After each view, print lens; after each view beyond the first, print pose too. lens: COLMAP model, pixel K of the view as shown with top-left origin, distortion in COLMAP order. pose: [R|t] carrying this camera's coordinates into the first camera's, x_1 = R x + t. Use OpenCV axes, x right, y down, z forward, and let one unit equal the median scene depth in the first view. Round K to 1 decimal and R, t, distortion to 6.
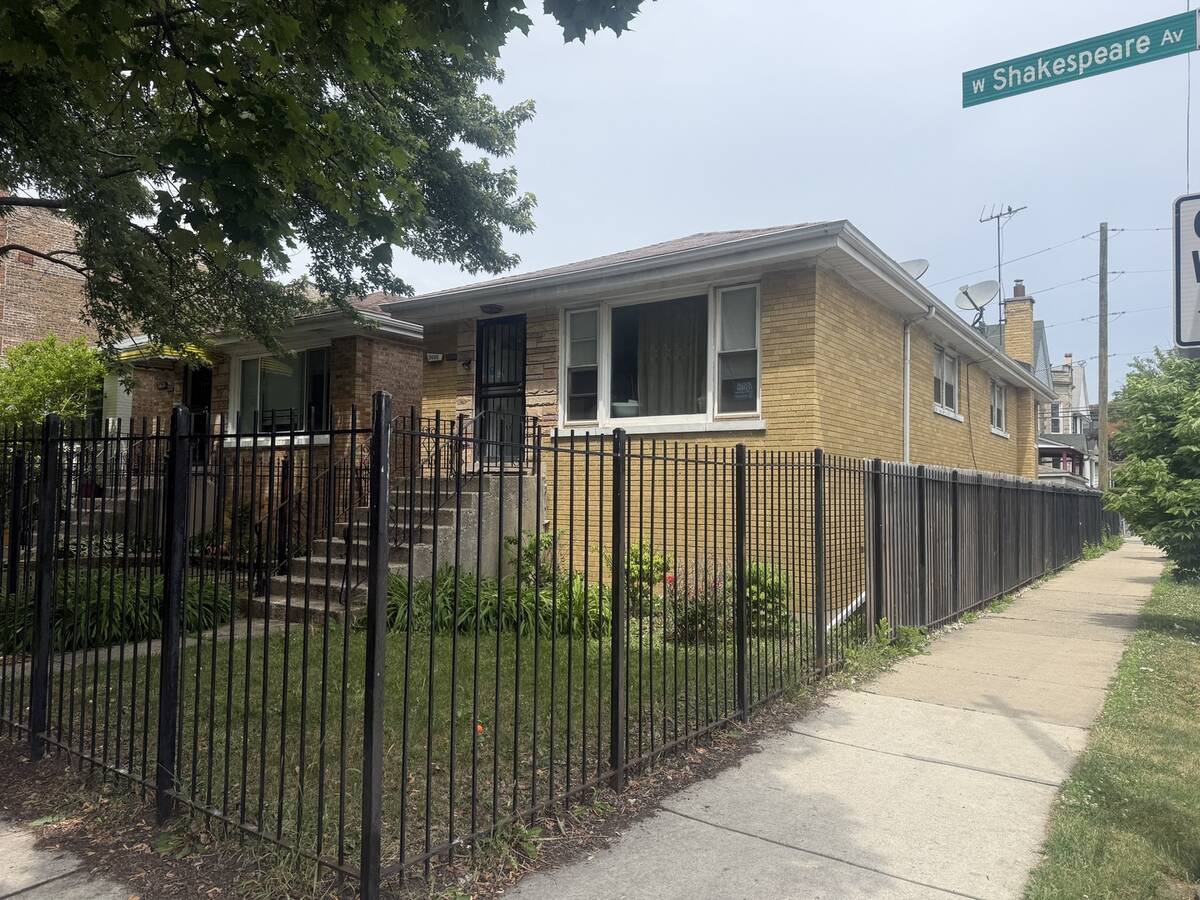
lens RADIAL K [[847.6, 0, 599.4], [0, 847.6, 447.0], [0, 0, 1]] dist [0.041126, -0.043444]
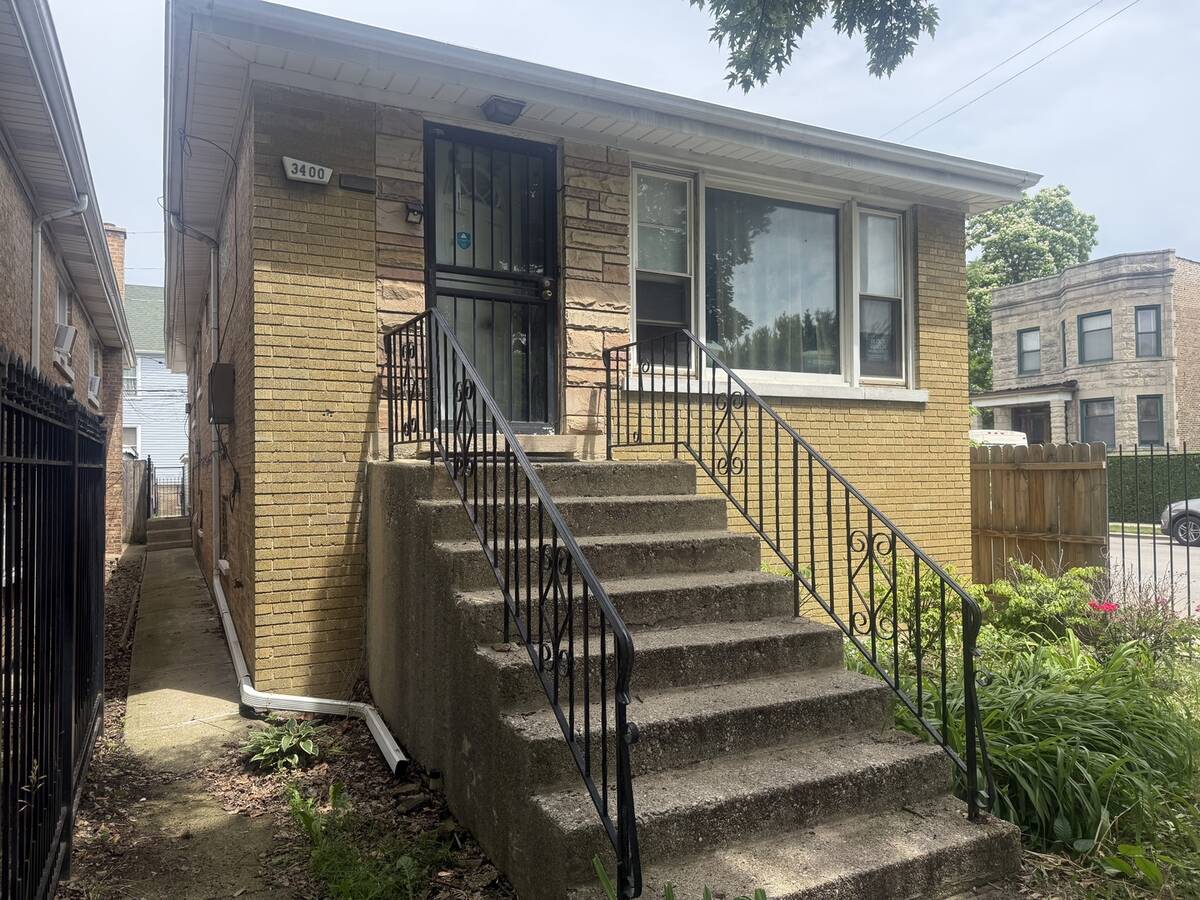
lens RADIAL K [[847.6, 0, 602.6], [0, 847.6, 452.0], [0, 0, 1]] dist [0.041126, -0.043444]
pose [[0.459343, 0.010217, 0.888200, -0.555625], [-0.029396, 0.999561, 0.003704, 0.026756], [-0.887772, -0.027811, 0.459442, 0.767576]]
